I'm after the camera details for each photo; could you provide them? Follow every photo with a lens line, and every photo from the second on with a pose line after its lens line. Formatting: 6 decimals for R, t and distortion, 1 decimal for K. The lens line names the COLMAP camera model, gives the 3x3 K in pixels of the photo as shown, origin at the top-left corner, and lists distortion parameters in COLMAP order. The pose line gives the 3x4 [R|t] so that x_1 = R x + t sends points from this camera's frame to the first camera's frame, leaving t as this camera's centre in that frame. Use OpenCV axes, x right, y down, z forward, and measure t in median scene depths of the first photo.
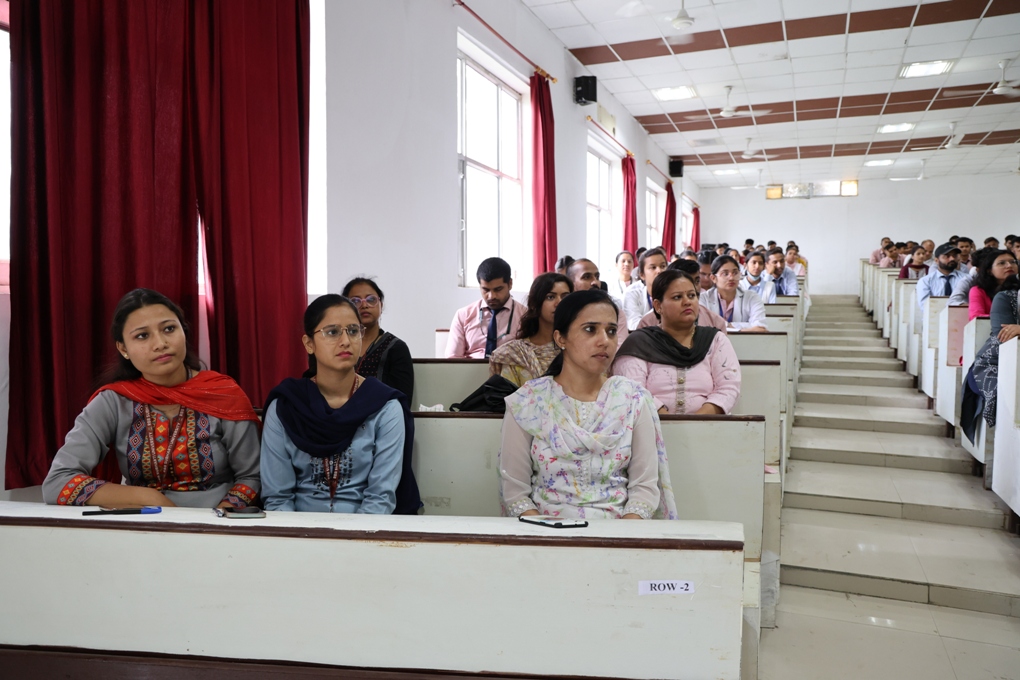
lens RADIAL K [[688.3, 0, 511.9], [0, 688.3, 345.9], [0, 0, 1]] dist [-0.067565, 0.028656]
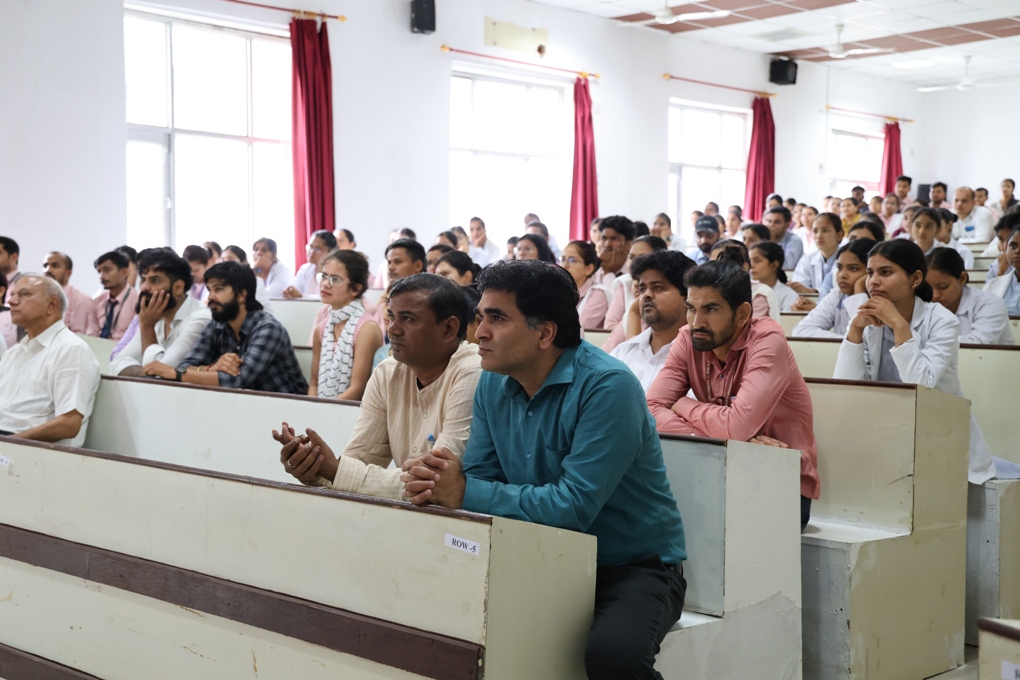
lens RADIAL K [[1310.1, 0, 509.0], [0, 1310.1, 339.6], [0, 0, 1]] dist [0.150414, 0.000000]
pose [[0.936786, 0.015923, -0.349540, 0.726345], [-0.023475, 0.999573, -0.017379, 0.026201], [0.349114, 0.024486, 0.936760, -0.393449]]
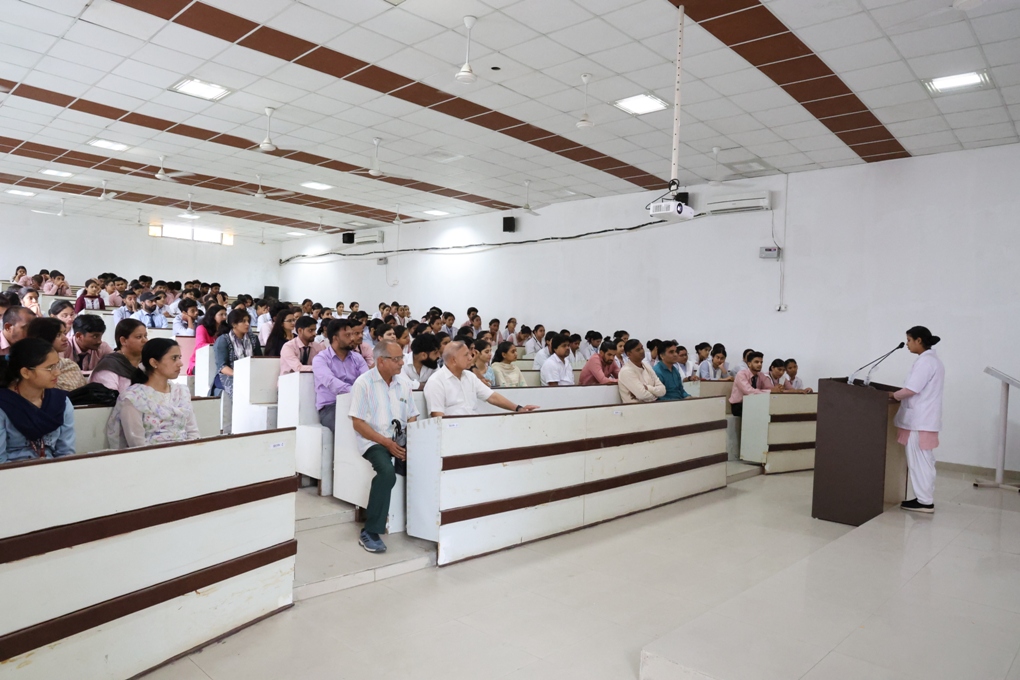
lens RADIAL K [[692.8, 0, 508.8], [0, 692.8, 335.2], [0, 0, 1]] dist [-0.073725, 0.052890]
pose [[0.338829, 0.012199, 0.940769, -0.313831], [0.026406, 0.999399, -0.022470, -0.004037], [-0.940478, 0.032455, 0.338303, -0.132052]]
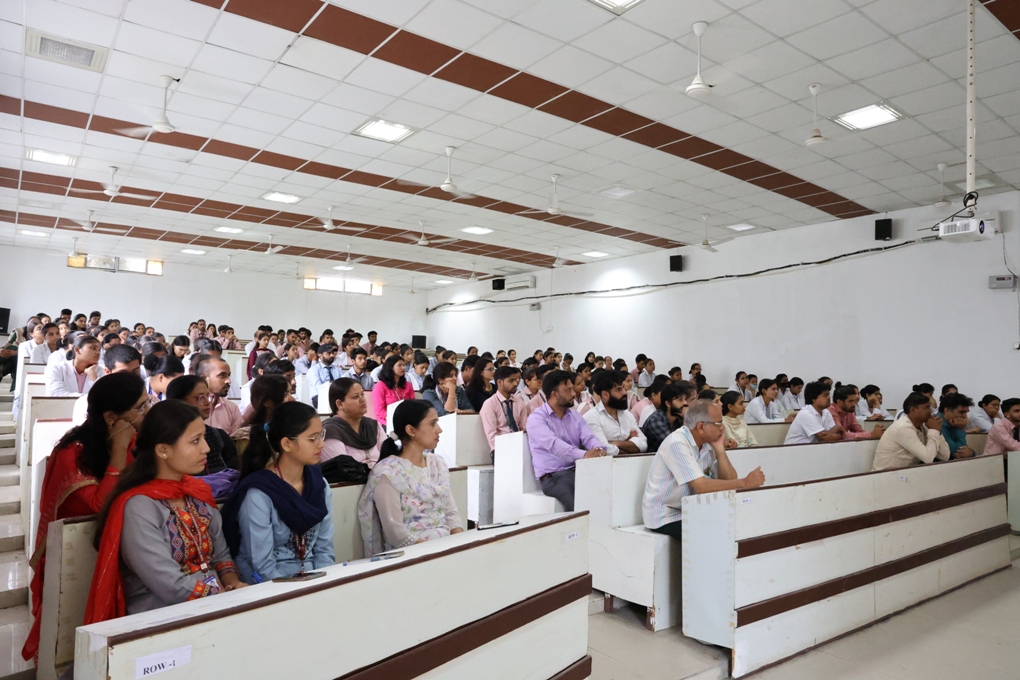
lens RADIAL K [[692.8, 0, 518.1], [0, 692.8, 342.8], [0, 0, 1]] dist [-0.073725, 0.052890]
pose [[0.482970, 0.053484, 0.874002, -0.270818], [0.037679, 0.995939, -0.081767, -0.016520], [-0.874826, 0.072423, 0.478993, 0.006863]]
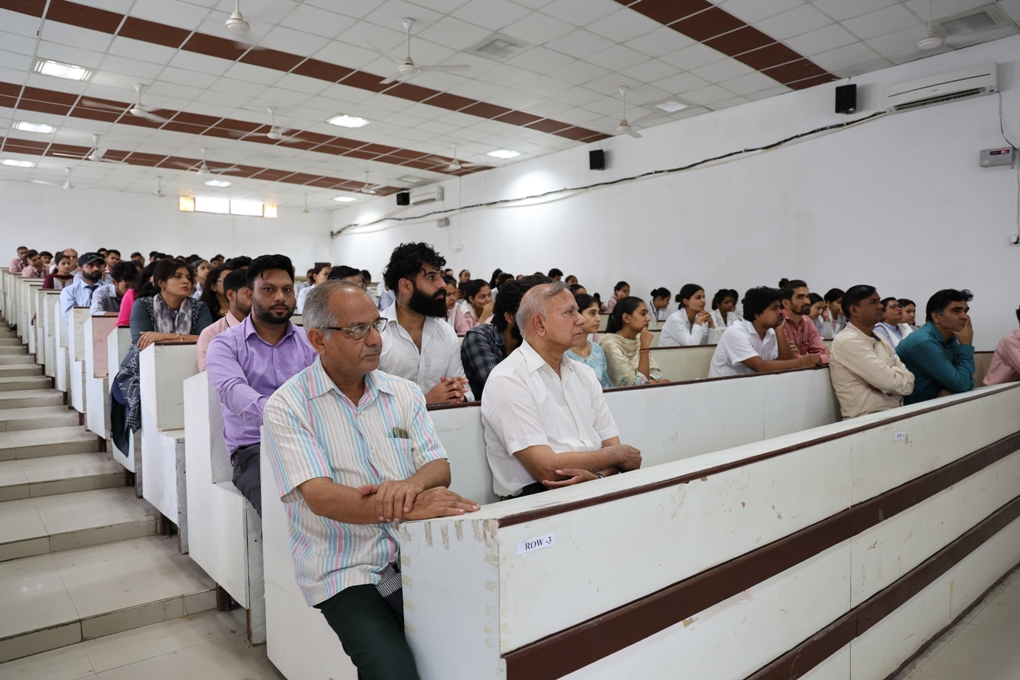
lens RADIAL K [[688.3, 0, 508.6], [0, 688.3, 325.9], [0, 0, 1]] dist [-0.067565, 0.028656]
pose [[0.444509, -0.020380, 0.895542, 0.037192], [0.067203, 0.997682, -0.010653, 0.003824], [-0.893250, 0.064918, 0.444849, 0.026471]]
